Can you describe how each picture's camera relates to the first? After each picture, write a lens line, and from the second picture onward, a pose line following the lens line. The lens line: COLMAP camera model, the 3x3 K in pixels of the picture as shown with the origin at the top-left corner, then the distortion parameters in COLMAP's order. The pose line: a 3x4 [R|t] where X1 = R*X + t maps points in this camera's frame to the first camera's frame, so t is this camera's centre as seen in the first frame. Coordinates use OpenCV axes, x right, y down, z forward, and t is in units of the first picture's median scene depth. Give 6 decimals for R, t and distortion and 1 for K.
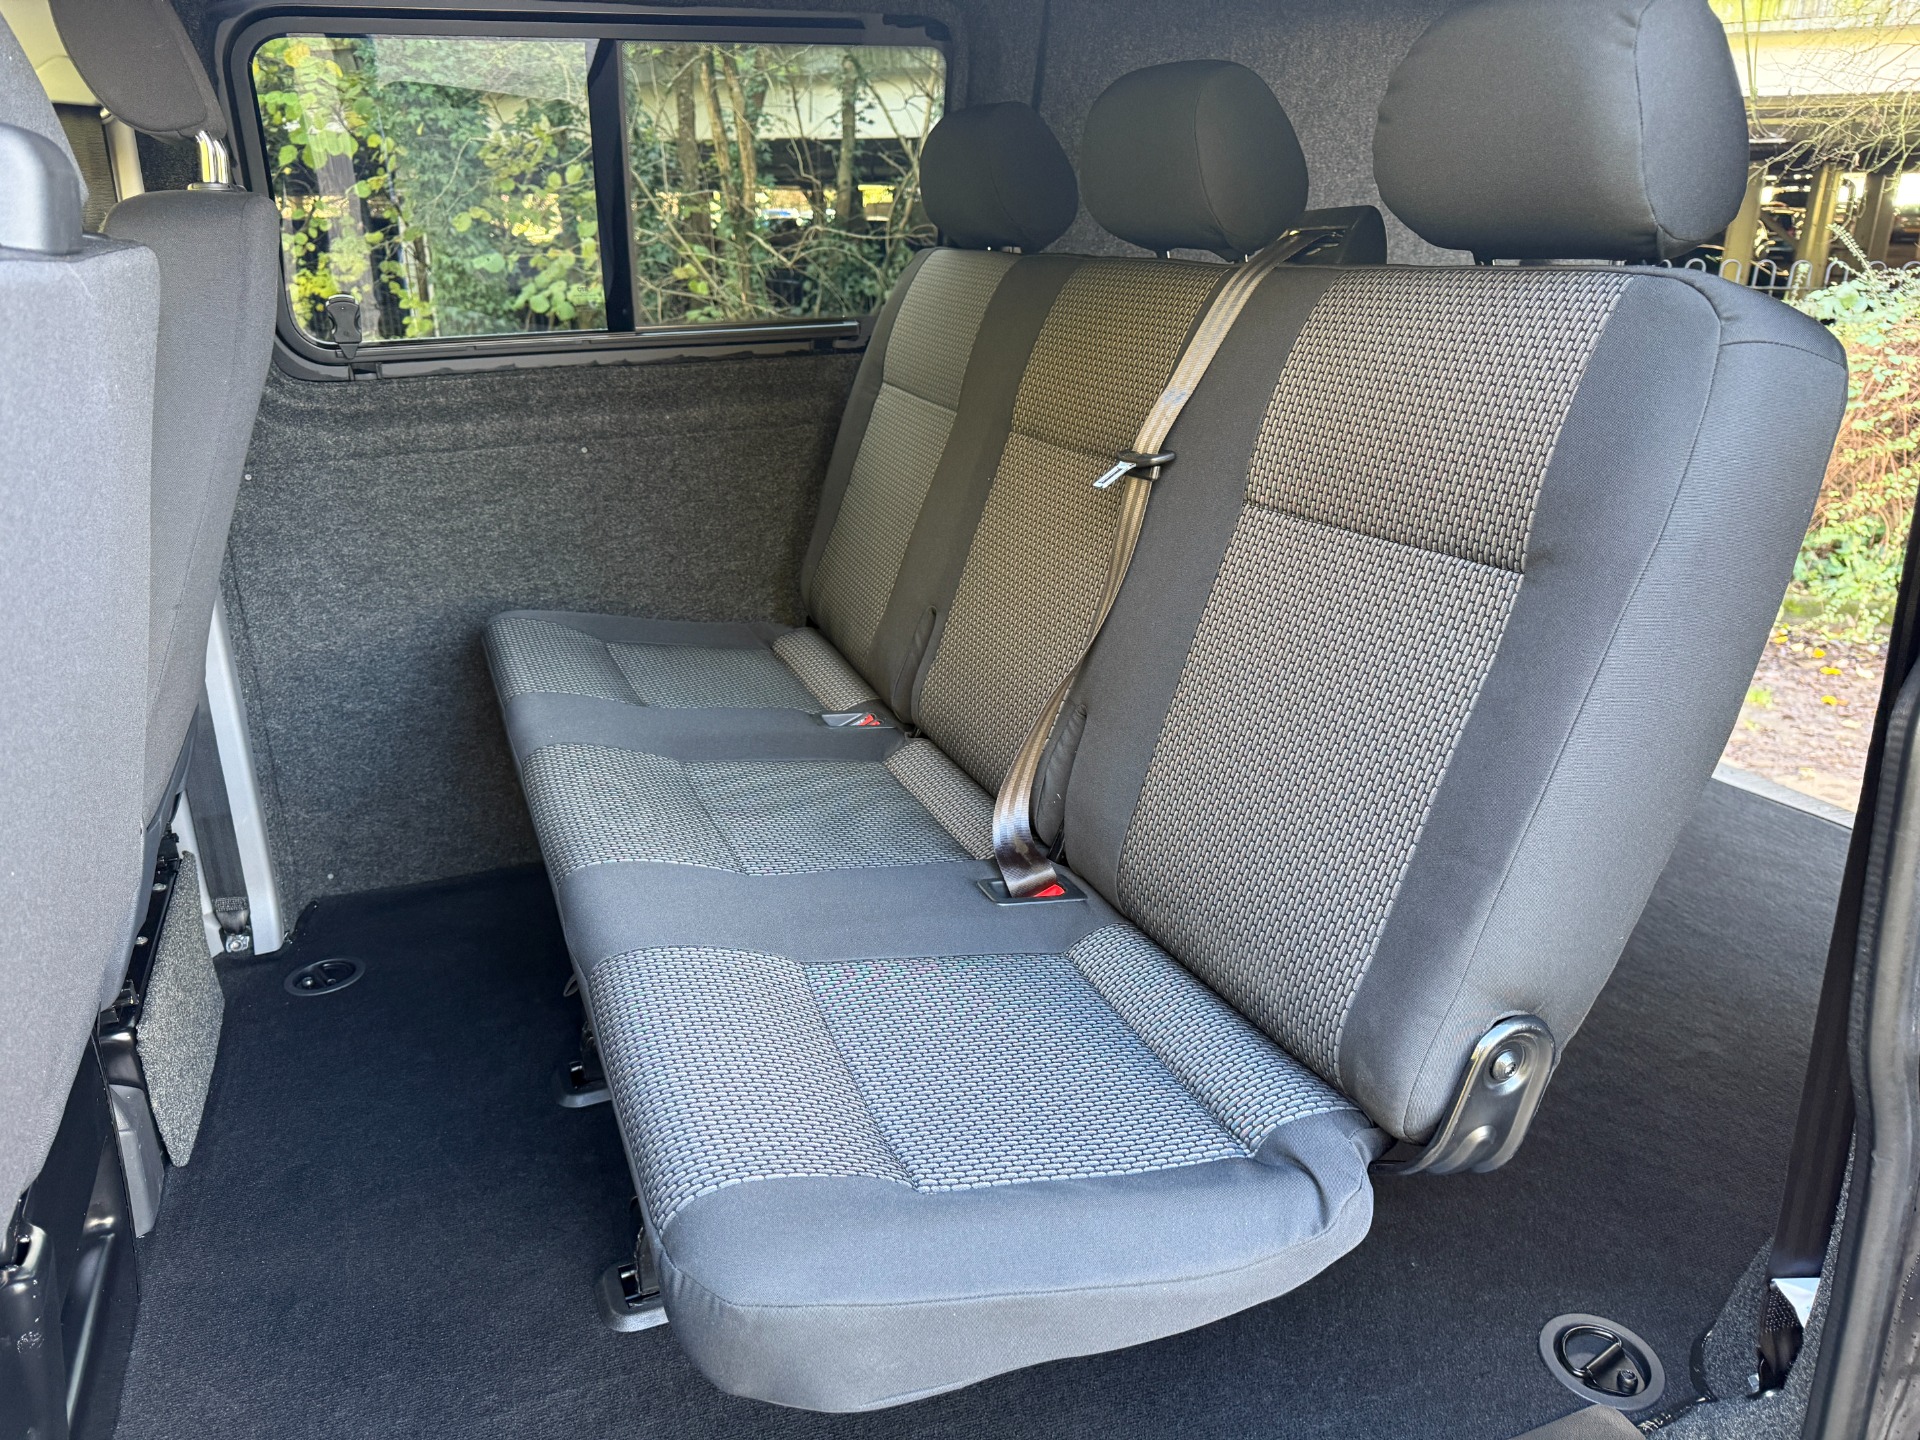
lens RADIAL K [[1318.7, 0, 973.4], [0, 1318.7, 716.2], [0, 0, 1]] dist [0.064540, -0.087614]
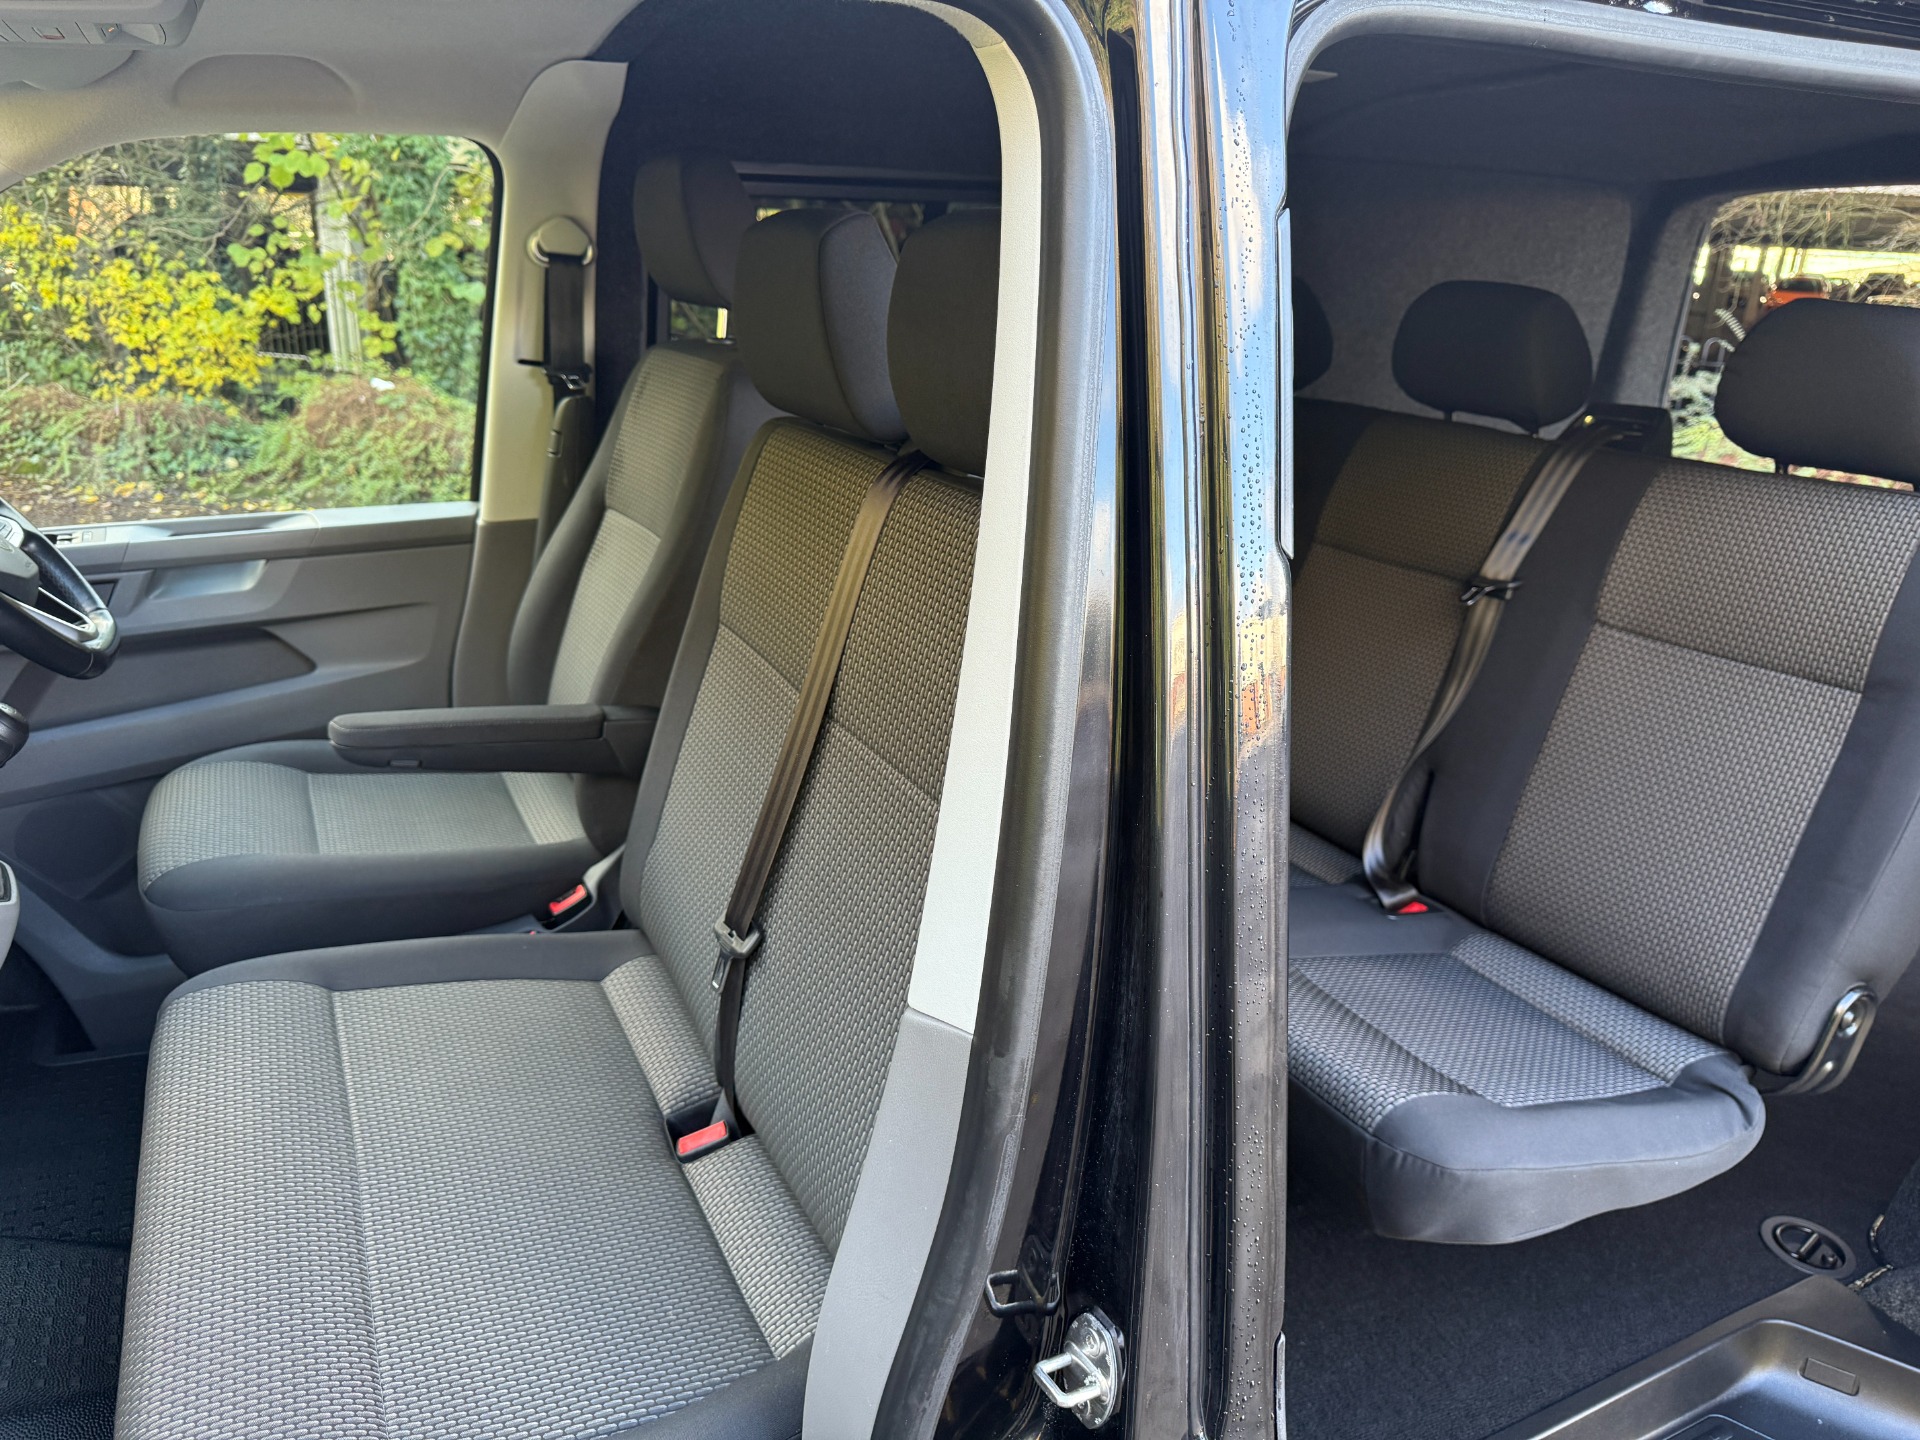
lens RADIAL K [[1307.8, 0, 1024.0], [0, 1307.8, 723.7], [0, 0, 1]] dist [-0.000998, -0.001214]
pose [[0.994691, 0.012423, 0.102154, -0.320753], [-0.010991, 0.999834, -0.014563, -0.018868], [-0.102318, 0.013362, 0.994662, -0.178544]]
